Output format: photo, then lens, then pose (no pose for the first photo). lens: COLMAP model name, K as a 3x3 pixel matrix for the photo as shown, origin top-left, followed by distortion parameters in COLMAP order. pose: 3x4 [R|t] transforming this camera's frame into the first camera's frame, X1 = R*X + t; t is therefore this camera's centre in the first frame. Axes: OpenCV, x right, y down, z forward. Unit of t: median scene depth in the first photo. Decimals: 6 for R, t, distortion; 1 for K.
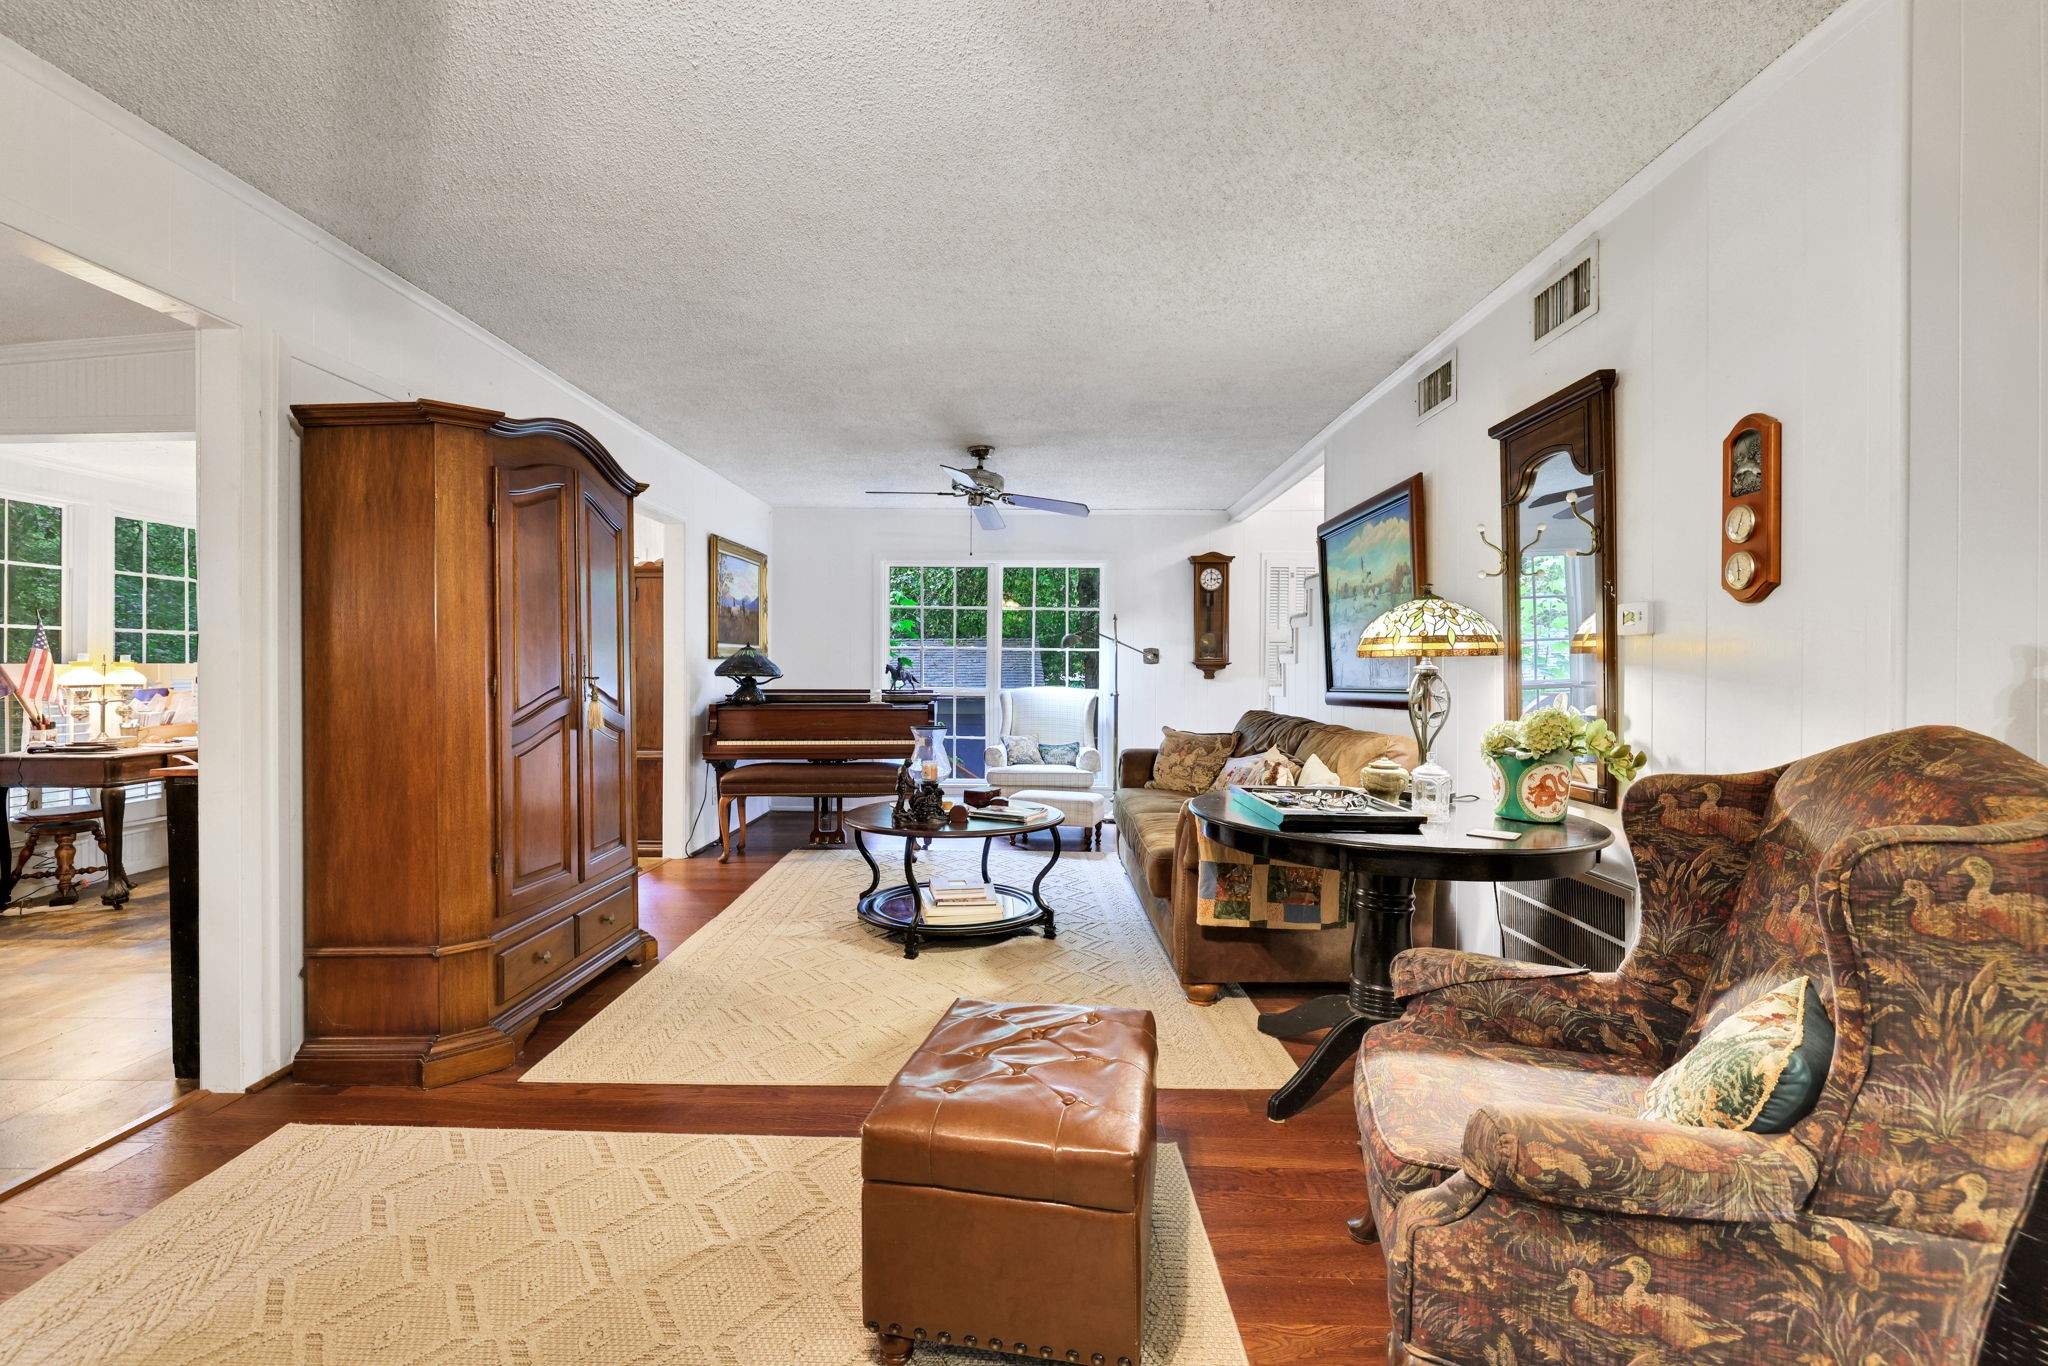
lens RADIAL K [[912.1, 0, 1018.2], [0, 912.1, 674.7], [0, 0, 1]] dist [-0.002133, 0.000022]
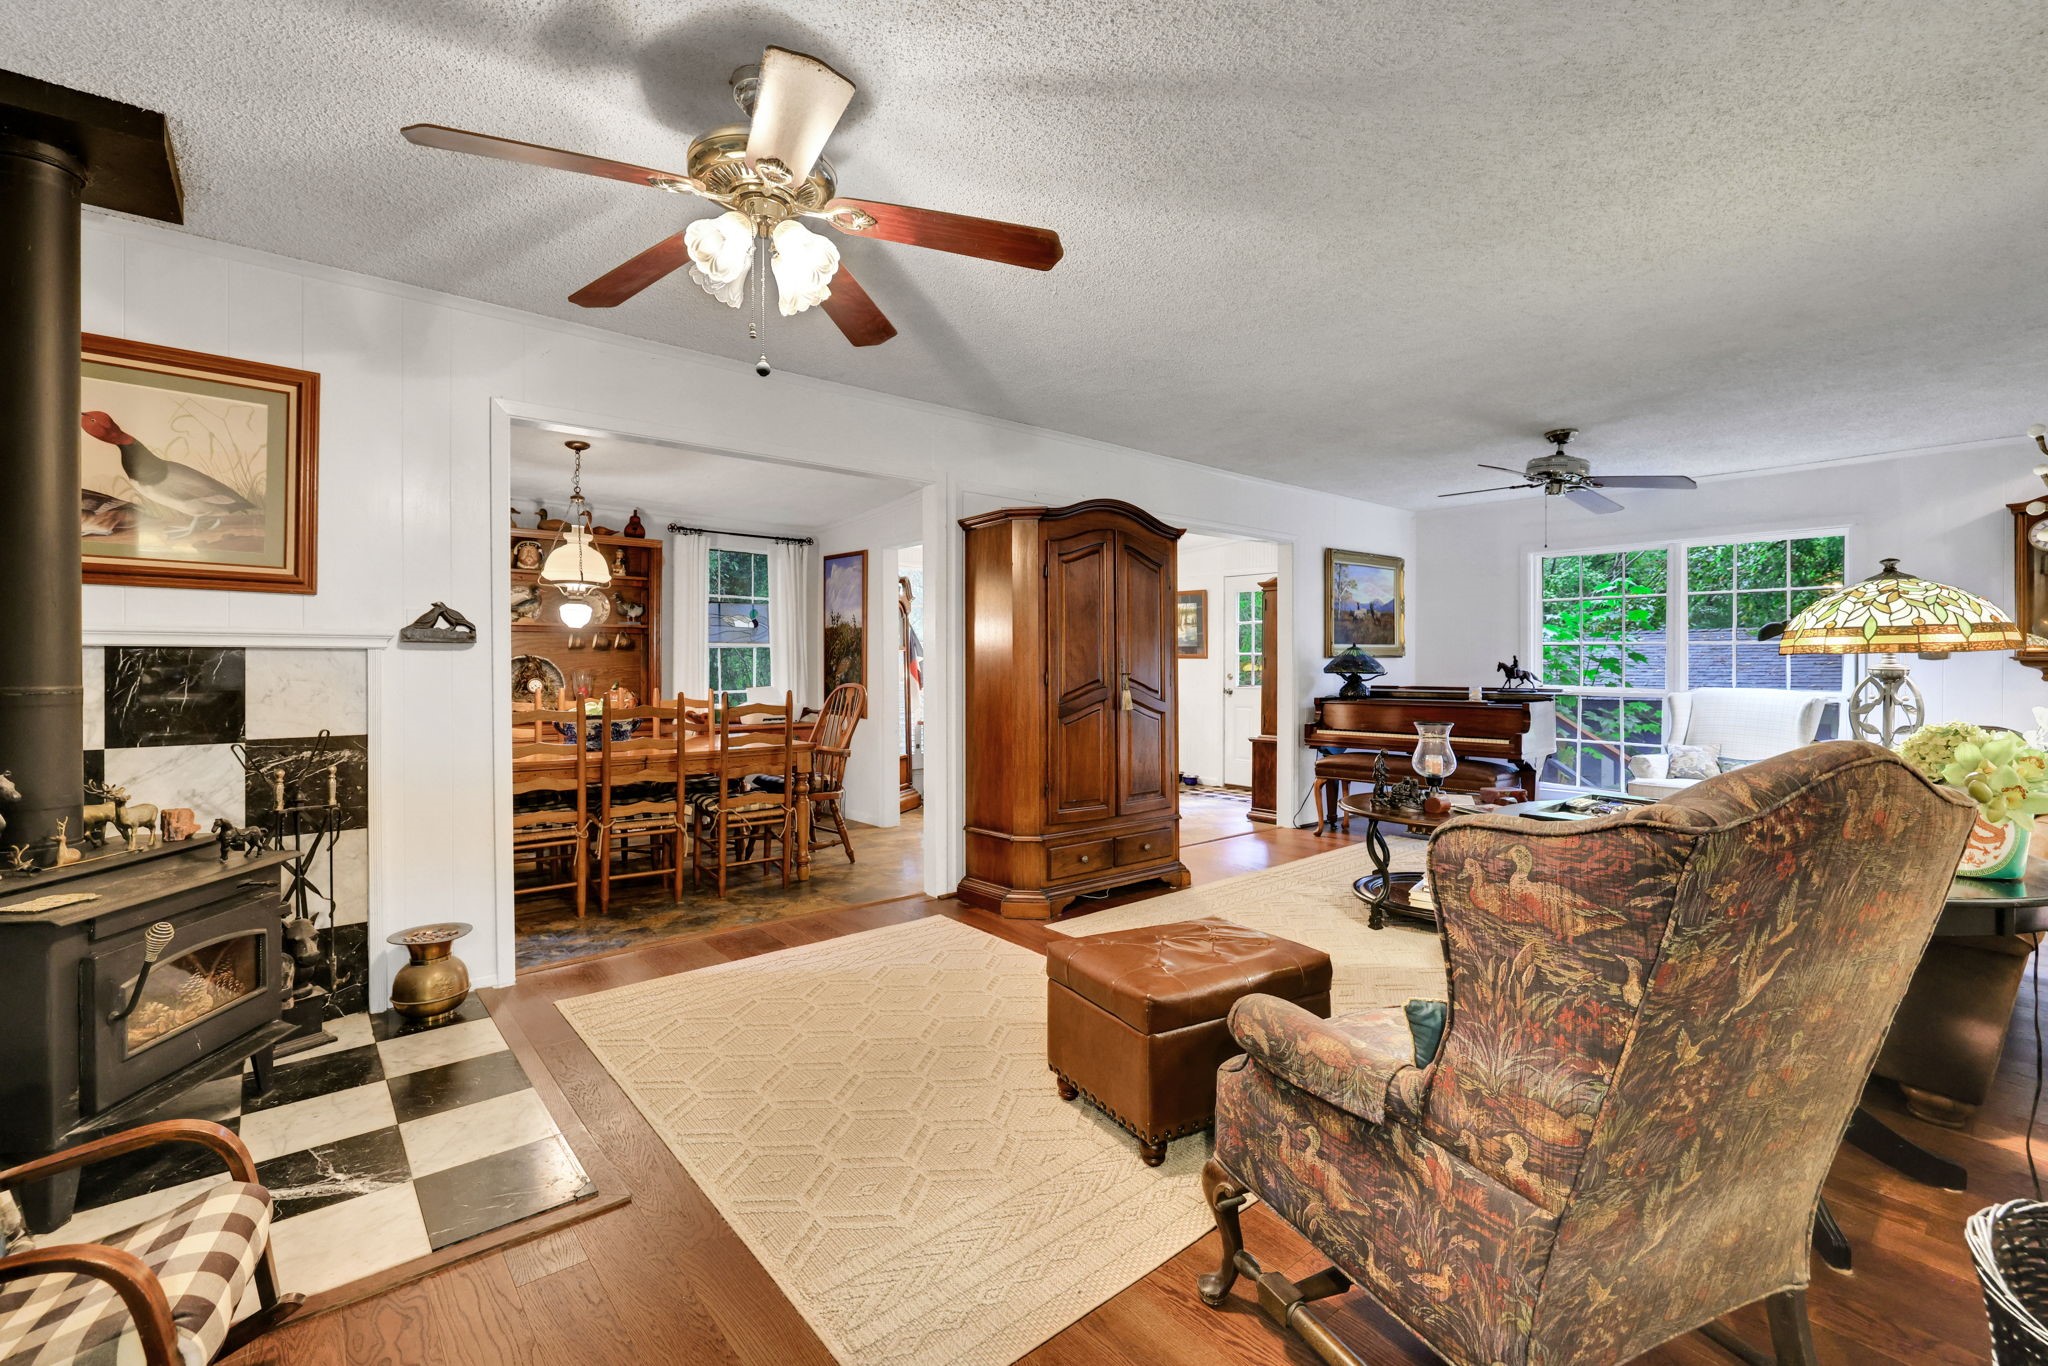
lens RADIAL K [[912.1, 0, 1018.2], [0, 912.1, 674.7], [0, 0, 1]] dist [-0.002133, 0.000022]
pose [[0.649649, 0.006475, -0.760207, 1.425438], [-0.003502, 0.999979, 0.005524, -0.008518], [0.760227, -0.000926, 0.649657, -0.162812]]
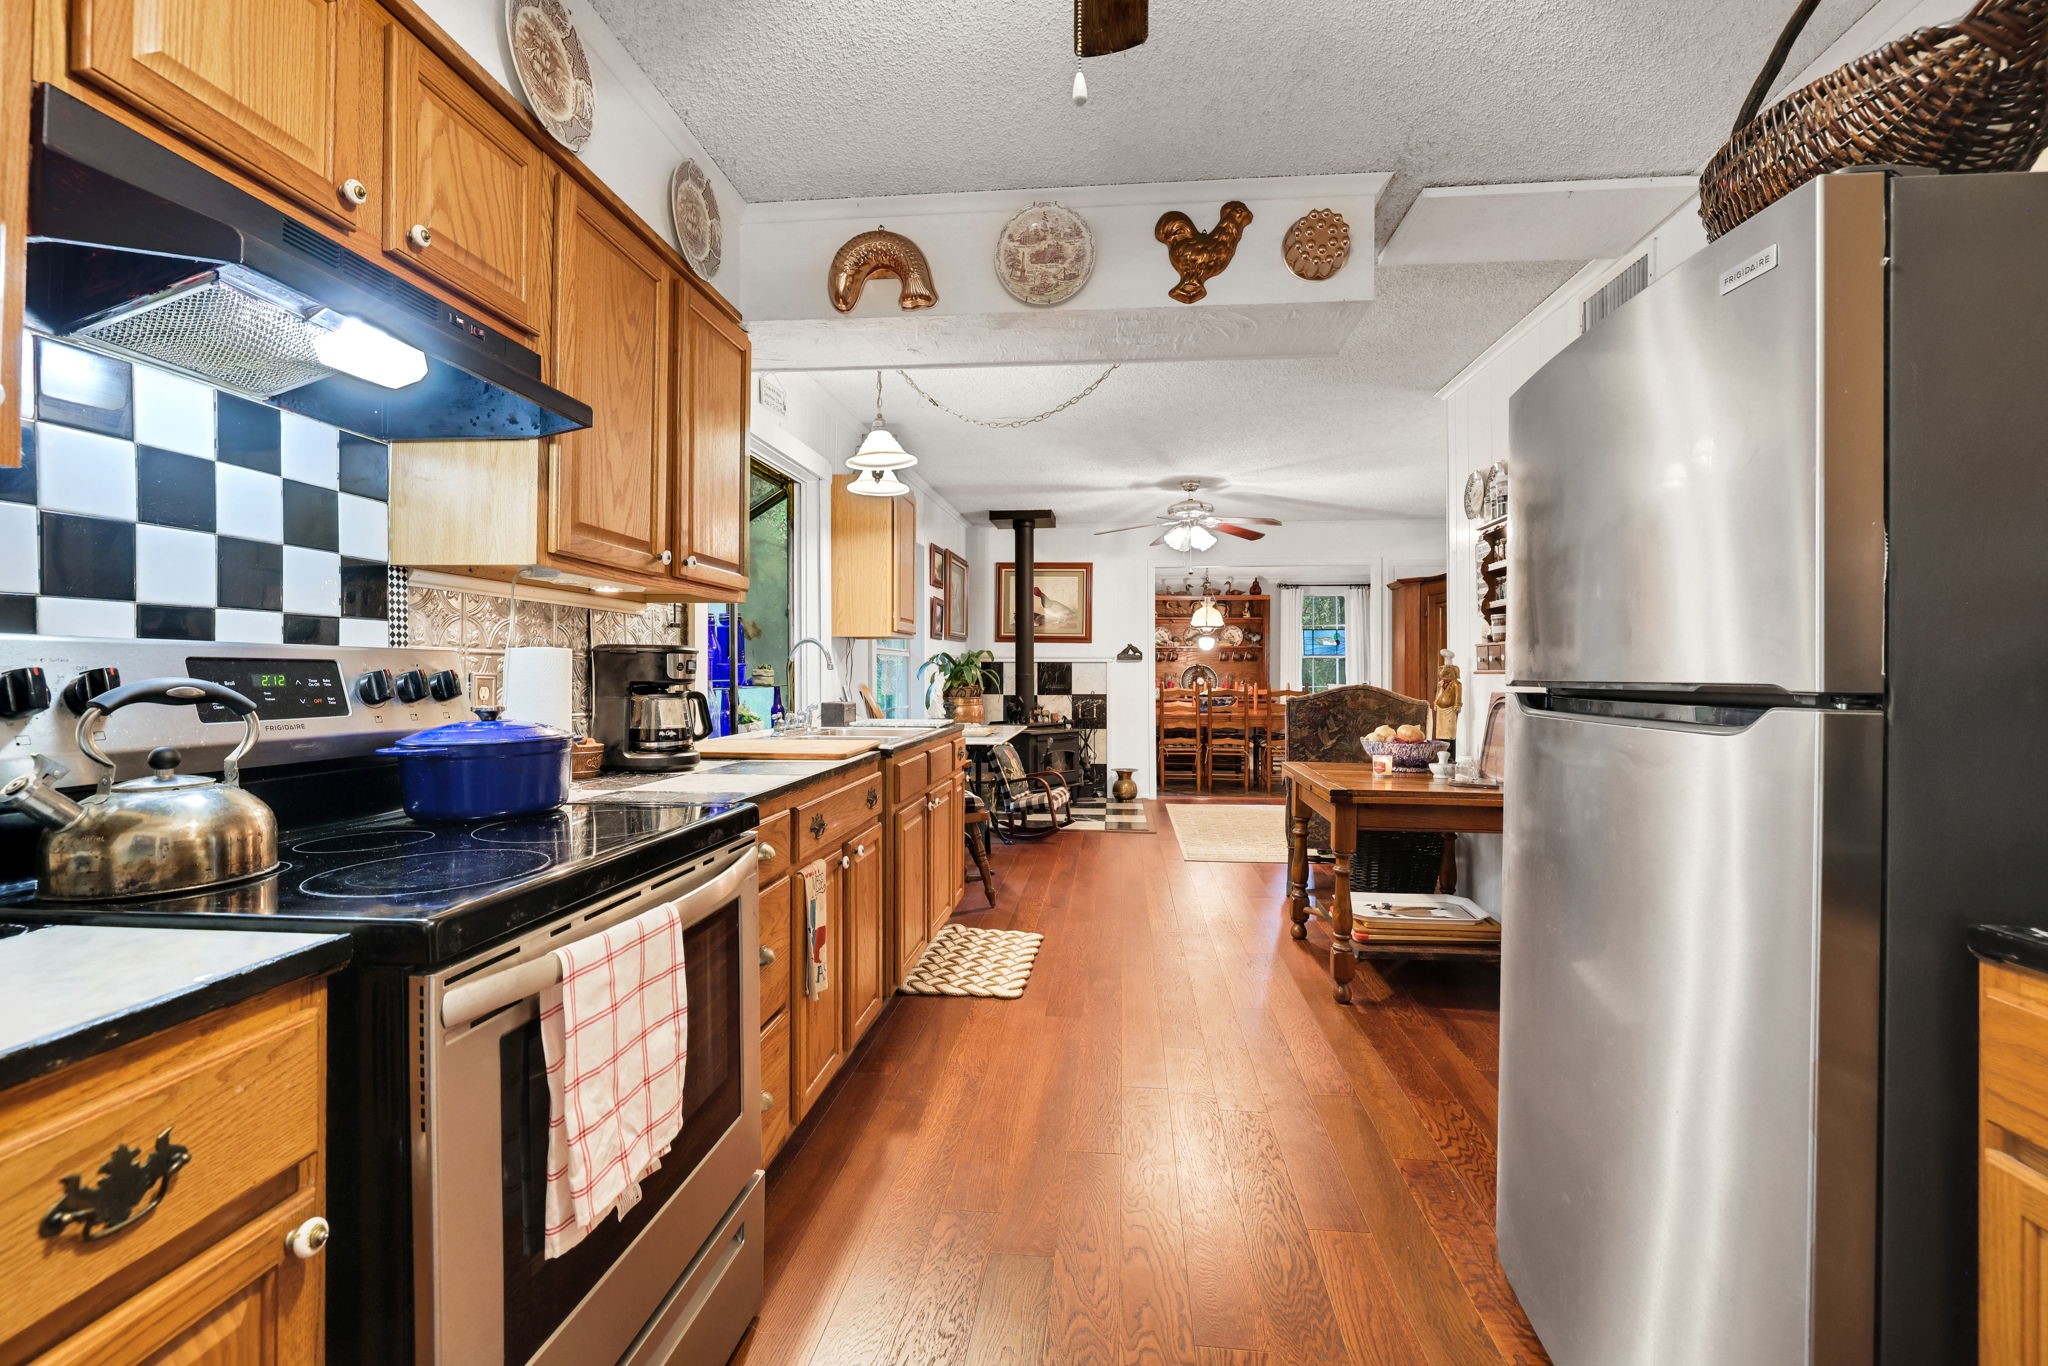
lens RADIAL K [[912.1, 0, 1018.2], [0, 912.1, 674.7], [0, 0, 1]] dist [-0.002133, 0.000022]
pose [[-0.076747, -0.001947, -0.997049, 5.117530], [-0.005028, 0.999986, -0.001566, 0.045094], [0.997038, 0.004893, -0.076756, -0.032926]]
